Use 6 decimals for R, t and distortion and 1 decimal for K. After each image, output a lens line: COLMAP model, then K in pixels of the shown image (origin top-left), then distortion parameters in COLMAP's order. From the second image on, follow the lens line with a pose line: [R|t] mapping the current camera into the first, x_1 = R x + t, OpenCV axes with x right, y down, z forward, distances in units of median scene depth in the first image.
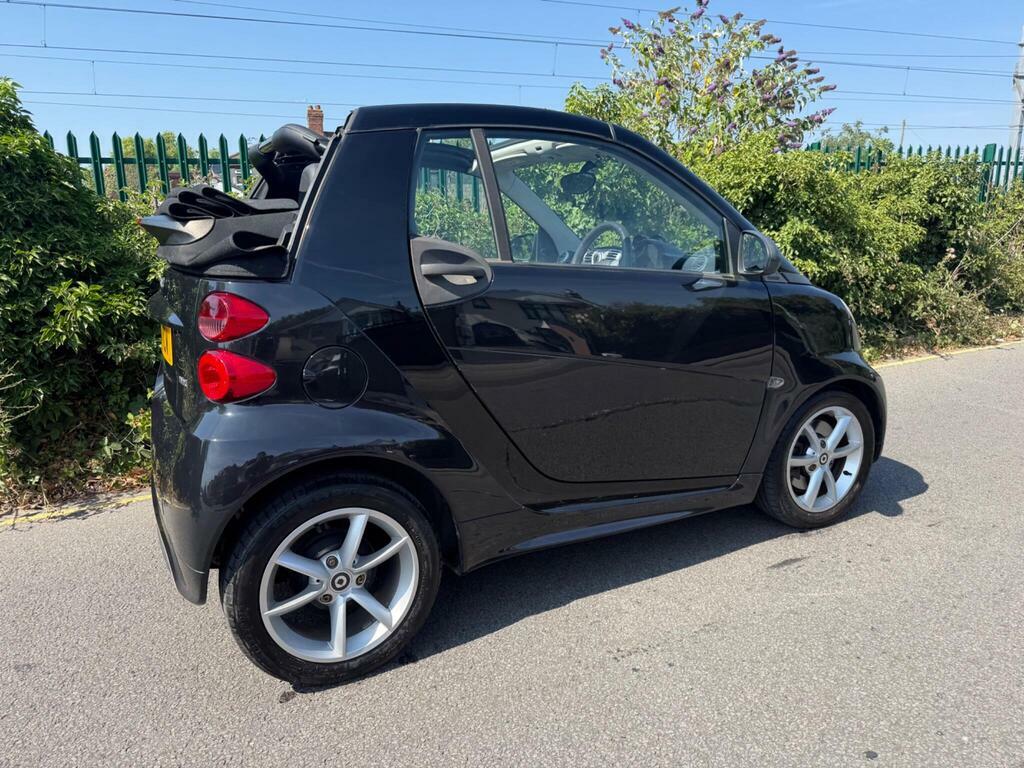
lens RADIAL K [[732.5, 0, 506.7], [0, 732.5, 391.4], [0, 0, 1]] dist [0.018090, -0.026150]
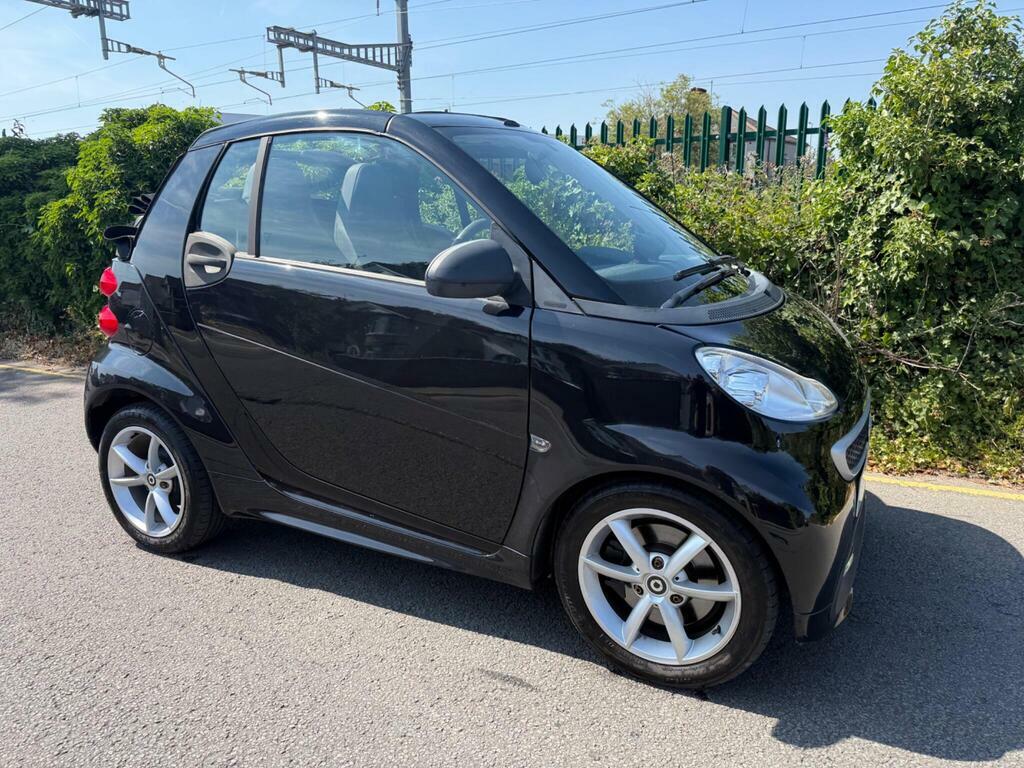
lens RADIAL K [[732.5, 0, 505.6], [0, 732.5, 385.2], [0, 0, 1]] dist [0.018090, -0.026150]
pose [[0.569082, 0.204831, -0.796360, 0.950437], [-0.177847, 0.976214, 0.124001, -0.159979], [0.802817, 0.071063, 0.591975, 0.548296]]
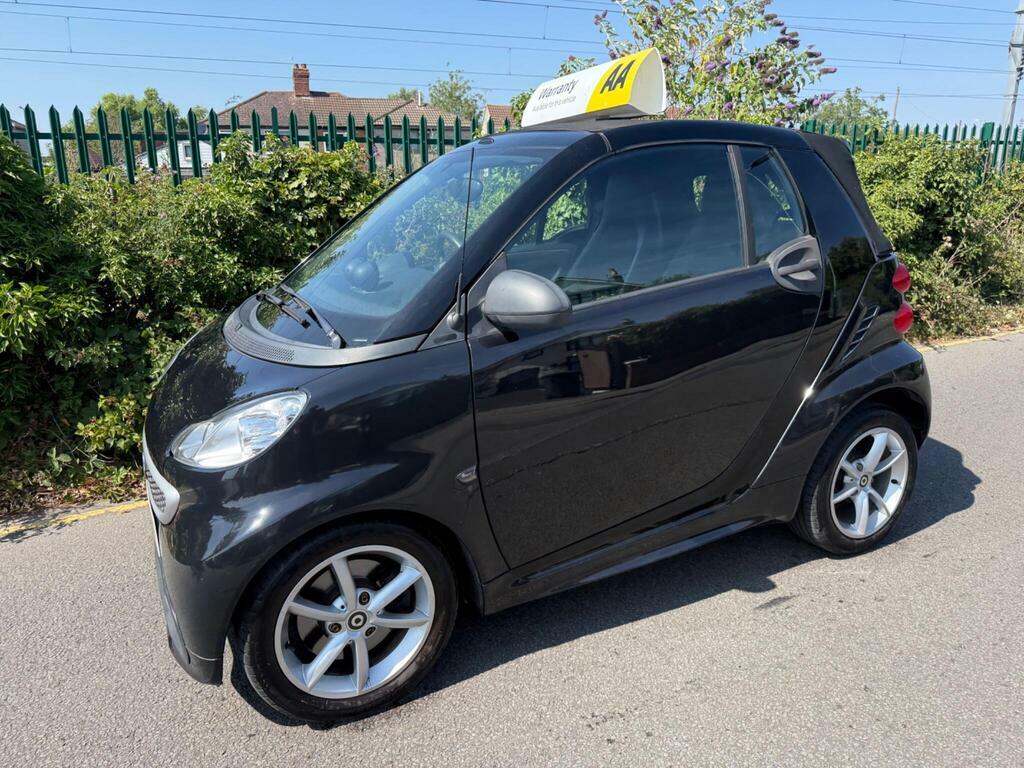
lens RADIAL K [[732.5, 0, 507.1], [0, 732.5, 381.0], [0, 0, 1]] dist [0.018090, -0.026150]
pose [[0.999863, 0.007119, 0.014965, 0.022796], [-0.007647, 0.999340, 0.035513, -0.083307], [-0.014702, -0.035623, 0.999257, 0.077453]]
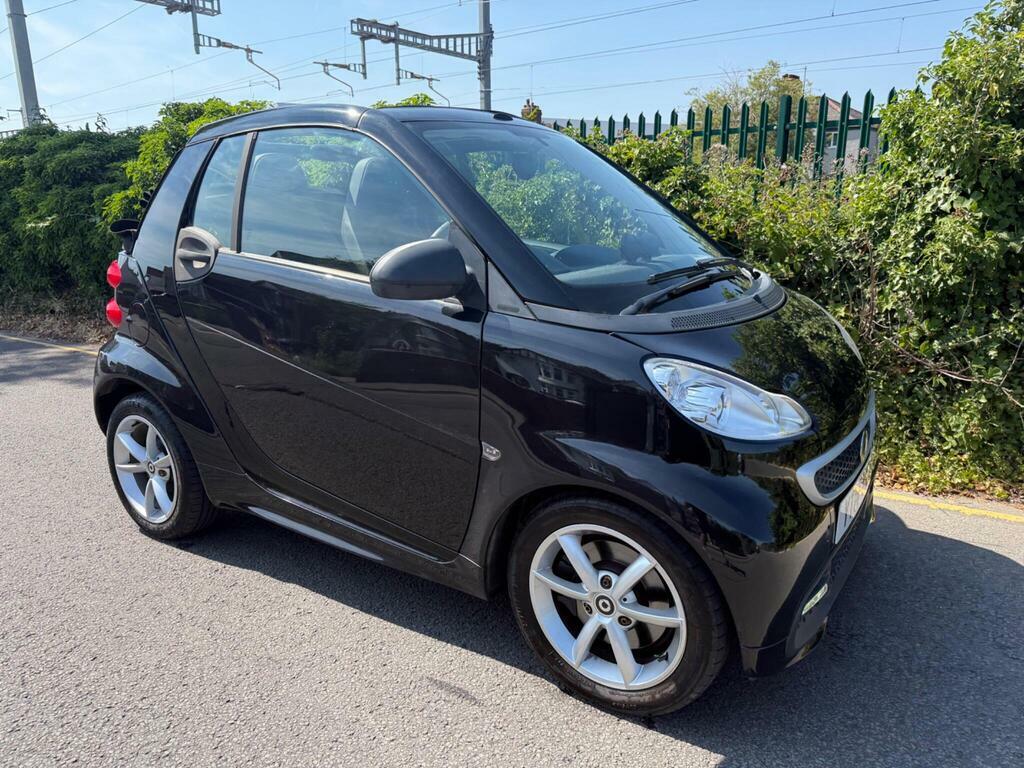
lens RADIAL K [[732.5, 0, 504.8], [0, 732.5, 392.0], [0, 0, 1]] dist [0.018090, -0.026150]
pose [[0.475189, 0.238124, -0.847049, 0.992392], [-0.193513, 0.967396, 0.163396, -0.193660], [0.858340, 0.086271, 0.505776, 0.666598]]
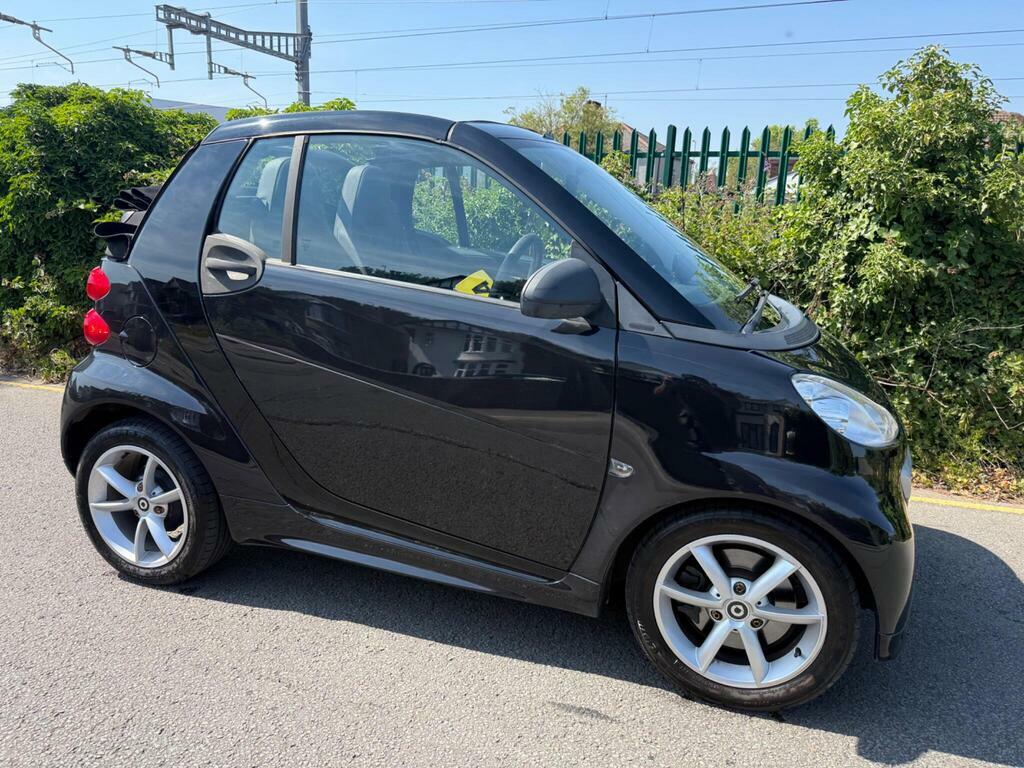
lens RADIAL K [[732.5, 0, 508.9], [0, 732.5, 379.8], [0, 0, 1]] dist [0.018090, -0.026150]
pose [[0.682802, 0.204507, -0.701397, 0.803392], [-0.204467, 0.975151, 0.085280, -0.140702], [0.701409, 0.085184, 0.707651, 0.416097]]
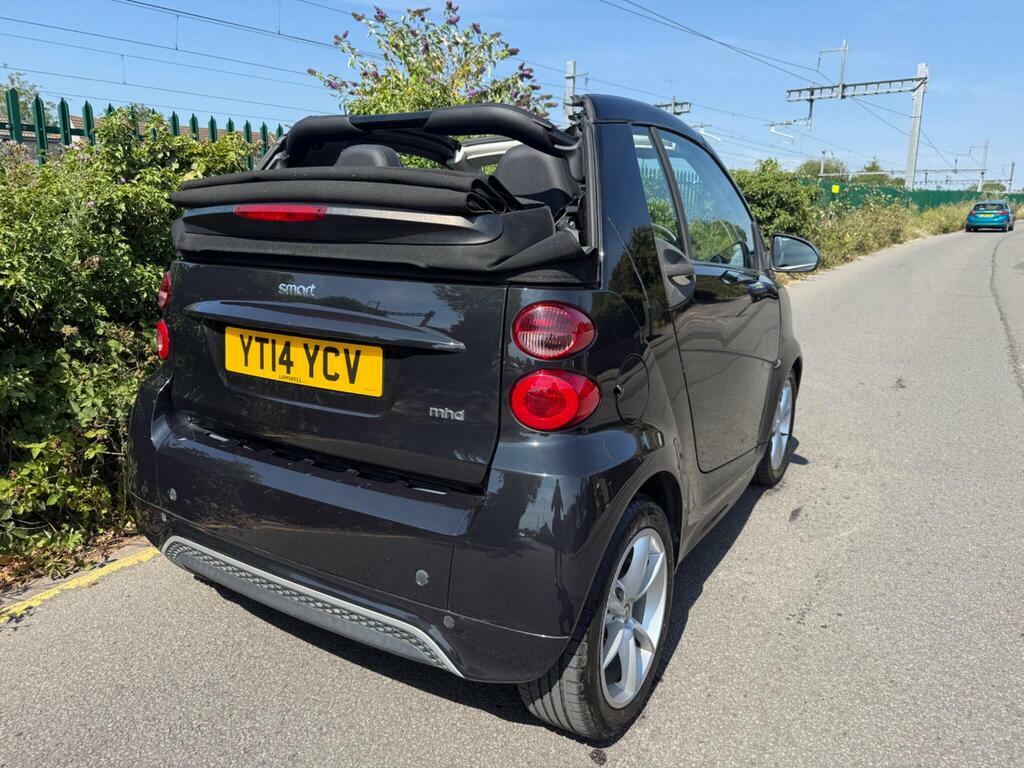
lens RADIAL K [[732.5, 0, 514.1], [0, 732.5, 375.6], [0, 0, 1]] dist [0.018090, -0.026150]
pose [[0.854549, -0.082677, 0.512747, -0.614783], [0.088446, 0.995994, 0.013193, -0.046480], [-0.511784, 0.034076, 0.858438, 0.215070]]
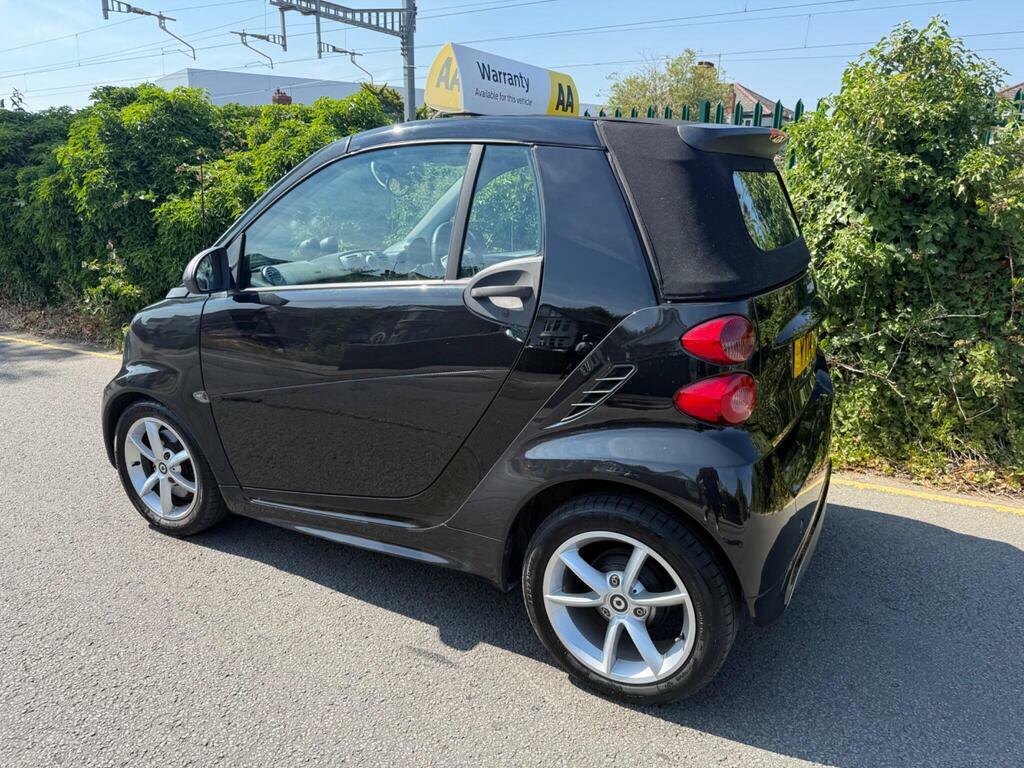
lens RADIAL K [[732.5, 0, 506.5], [0, 732.5, 380.7], [0, 0, 1]] dist [0.018090, -0.026150]
pose [[0.563737, 0.247591, -0.787971, 1.048881], [-0.203798, 0.966213, 0.157794, -0.229199], [0.800417, 0.071632, 0.595149, 0.563939]]
